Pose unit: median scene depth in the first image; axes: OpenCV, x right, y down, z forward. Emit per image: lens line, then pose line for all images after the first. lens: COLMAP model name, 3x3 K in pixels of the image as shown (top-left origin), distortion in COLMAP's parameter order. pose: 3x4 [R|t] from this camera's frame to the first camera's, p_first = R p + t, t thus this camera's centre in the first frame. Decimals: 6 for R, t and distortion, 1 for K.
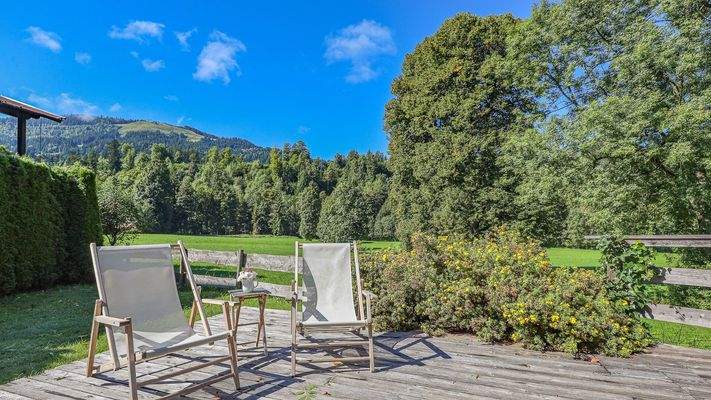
lens RADIAL K [[337.2, 0, 357.2], [0, 337.2, 225.0], [0, 0, 1]] dist [0.001860, 0.000324]
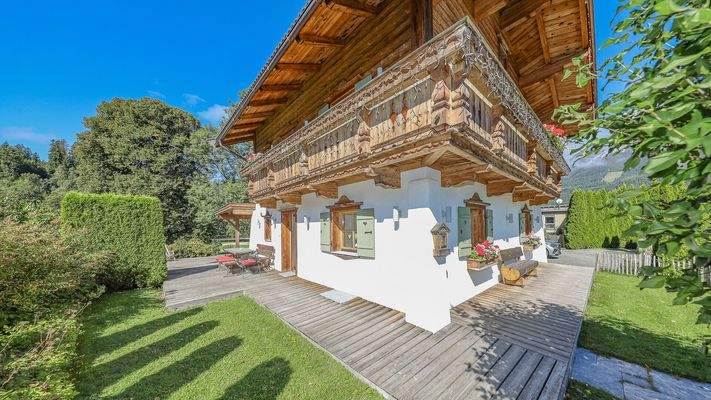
lens RADIAL K [[225.5, 0, 354.6], [0, 225.5, 223.6], [0, 0, 1]] dist [-0.000790, -0.000106]
pose [[0.490746, 0.007822, 0.871267, -0.046851], [0.006587, 0.999898, -0.012687, -0.005361], [-0.871278, 0.011965, 0.490645, -0.096857]]
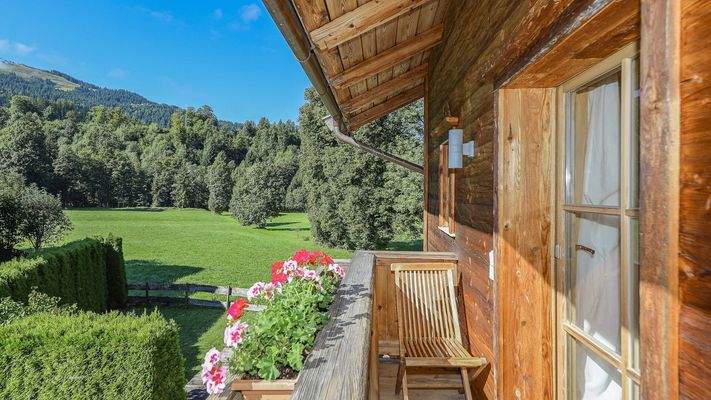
lens RADIAL K [[332.6, 0, 362.8], [0, 332.6, 191.7], [0, 0, 1]] dist [0.000298, -0.000313]
pose [[0.960115, 0.007933, 0.279492, -0.009123], [-0.009316, 0.999950, 0.003619, -0.027216], [-0.279450, -0.006078, 0.960141, -0.057431]]
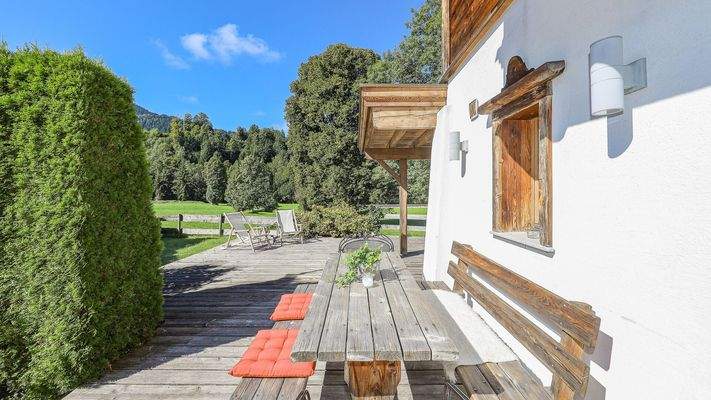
lens RADIAL K [[281.1, 0, 358.2], [0, 281.1, 196.3], [0, 0, 1]] dist [-0.000062, -0.000025]
pose [[0.941724, -0.016556, 0.335979, -0.008710], [0.008203, 0.999621, 0.026268, -0.003660], [-0.336287, -0.021981, 0.941503, -0.045569]]
